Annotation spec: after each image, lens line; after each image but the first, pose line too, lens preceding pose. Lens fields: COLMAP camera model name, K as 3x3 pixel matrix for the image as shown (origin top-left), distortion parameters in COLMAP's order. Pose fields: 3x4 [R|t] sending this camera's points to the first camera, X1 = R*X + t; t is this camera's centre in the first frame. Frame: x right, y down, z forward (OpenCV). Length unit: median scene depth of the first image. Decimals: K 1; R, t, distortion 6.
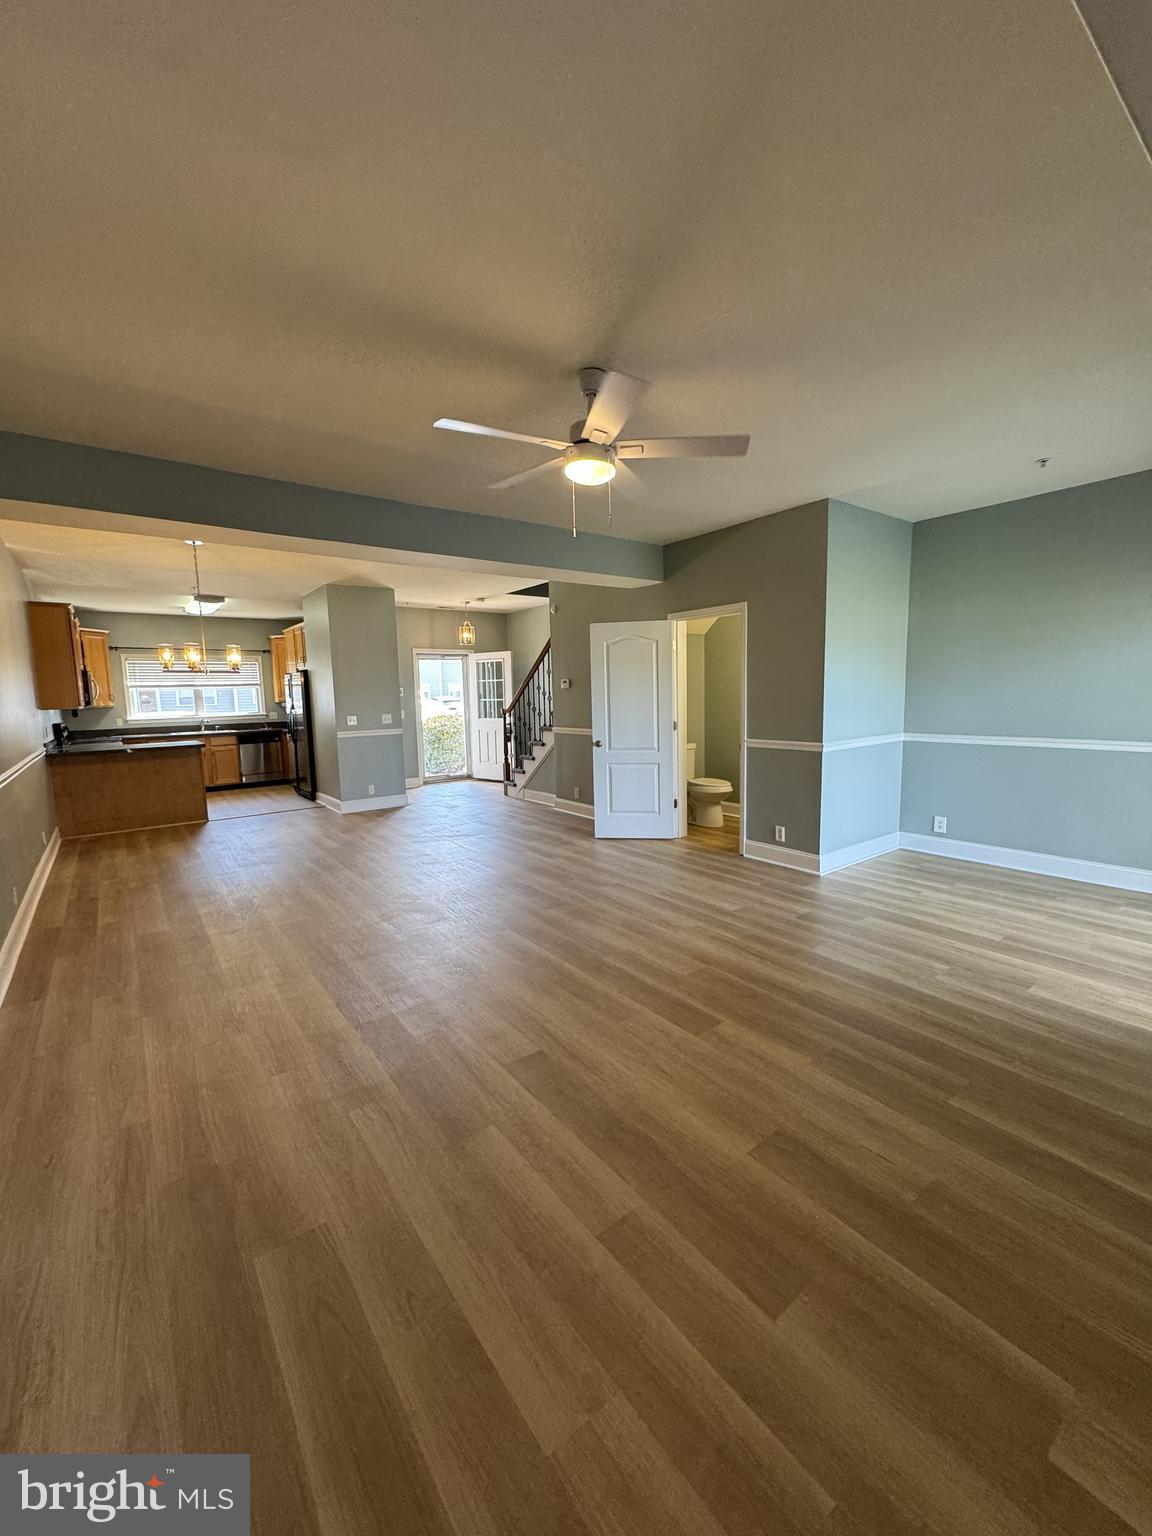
lens RADIAL K [[611.3, 0, 578.7], [0, 611.3, 765.5], [0, 0, 1]] dist [-0.007062, 0.001310]
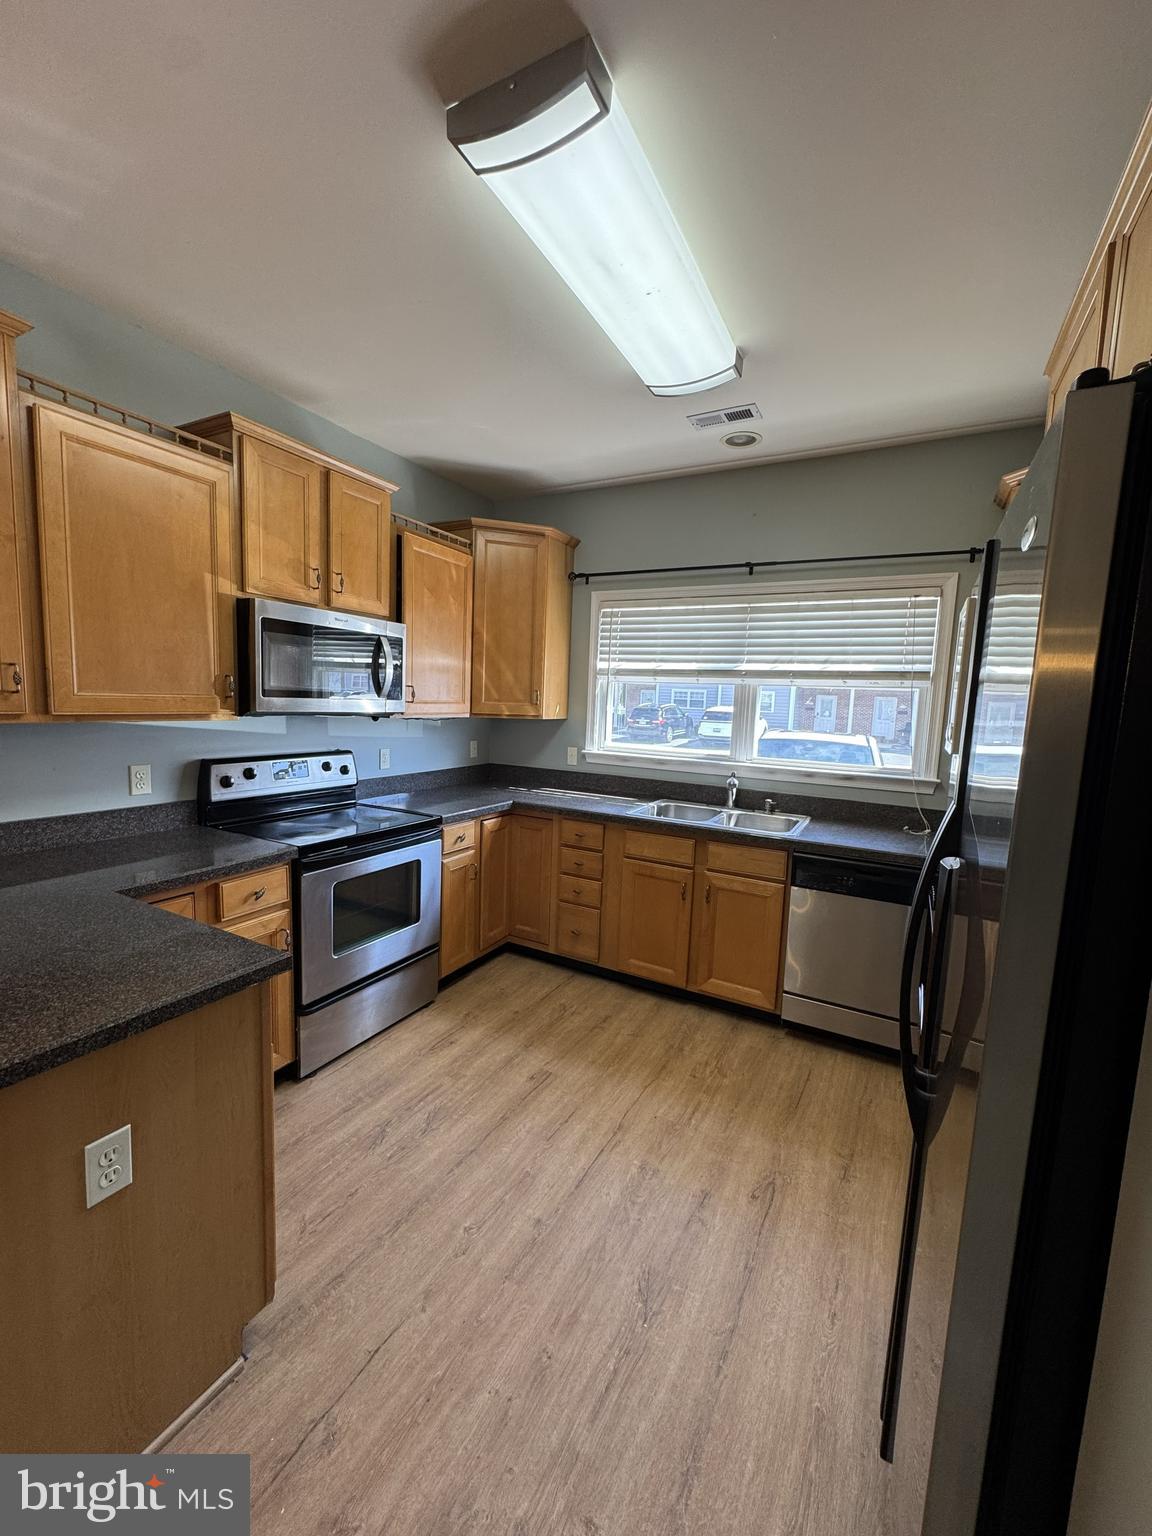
lens RADIAL K [[611.3, 0, 579.2], [0, 611.3, 765.9], [0, 0, 1]] dist [-0.007062, 0.001310]
pose [[0.404428, 0.139325, -0.903895, -0.402650], [-0.157166, 0.984213, 0.081384, -0.108962], [0.900964, 0.109148, 0.419941, 0.903714]]
